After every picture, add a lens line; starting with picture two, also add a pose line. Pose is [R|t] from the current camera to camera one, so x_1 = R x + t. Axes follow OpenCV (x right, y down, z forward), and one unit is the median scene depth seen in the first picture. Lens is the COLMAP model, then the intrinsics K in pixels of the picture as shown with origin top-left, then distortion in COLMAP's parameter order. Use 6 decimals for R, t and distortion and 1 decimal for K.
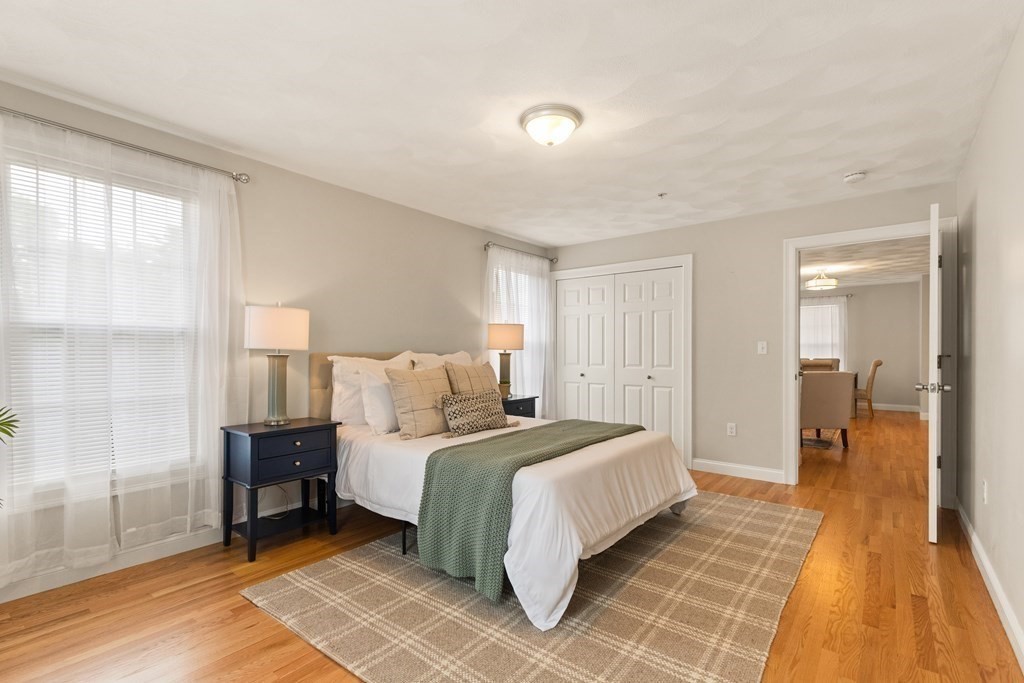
lens RADIAL K [[466.3, 0, 503.0], [0, 466.3, 344.5], [0, 0, 1]] dist [-0.004852, 0.002409]
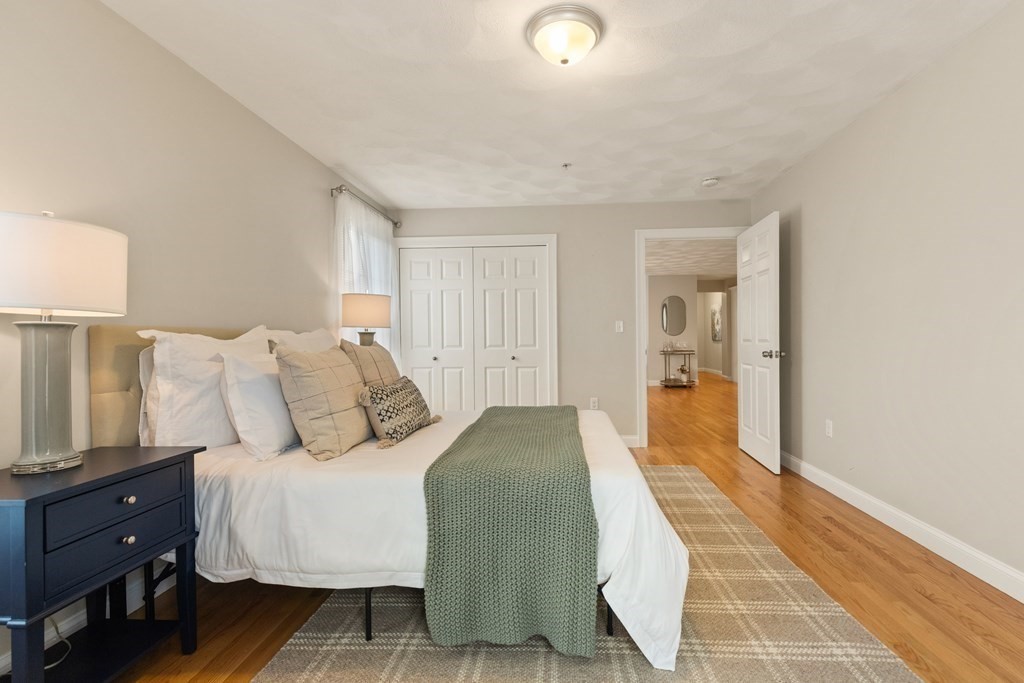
lens RADIAL K [[466.3, 0, 526.5], [0, 466.3, 340.3], [0, 0, 1]] dist [-0.004852, 0.002409]
pose [[0.814510, -0.008720, 0.580085, -0.338799], [0.000132, 0.999890, 0.014845, 0.030121], [-0.580150, -0.012015, 0.814421, 0.310321]]
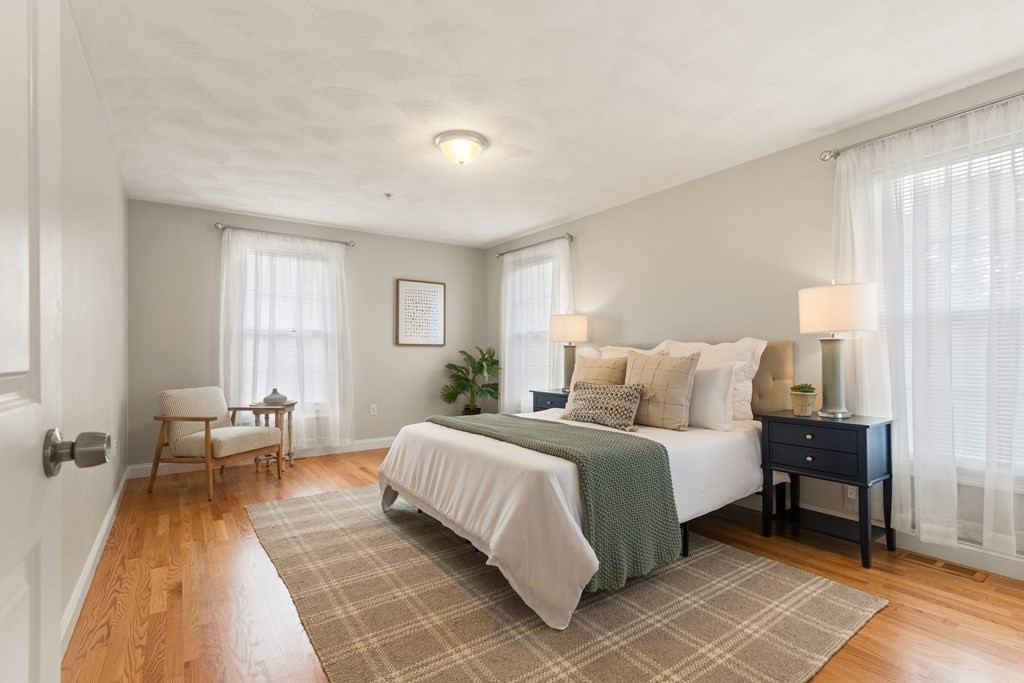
lens RADIAL K [[466.3, 0, 517.2], [0, 466.3, 347.5], [0, 0, 1]] dist [-0.004852, 0.002409]
pose [[-0.239180, -0.002747, -0.970971, 0.958077], [0.018192, 0.999808, -0.007310, 0.037310], [0.970805, -0.019412, -0.239084, 1.132705]]
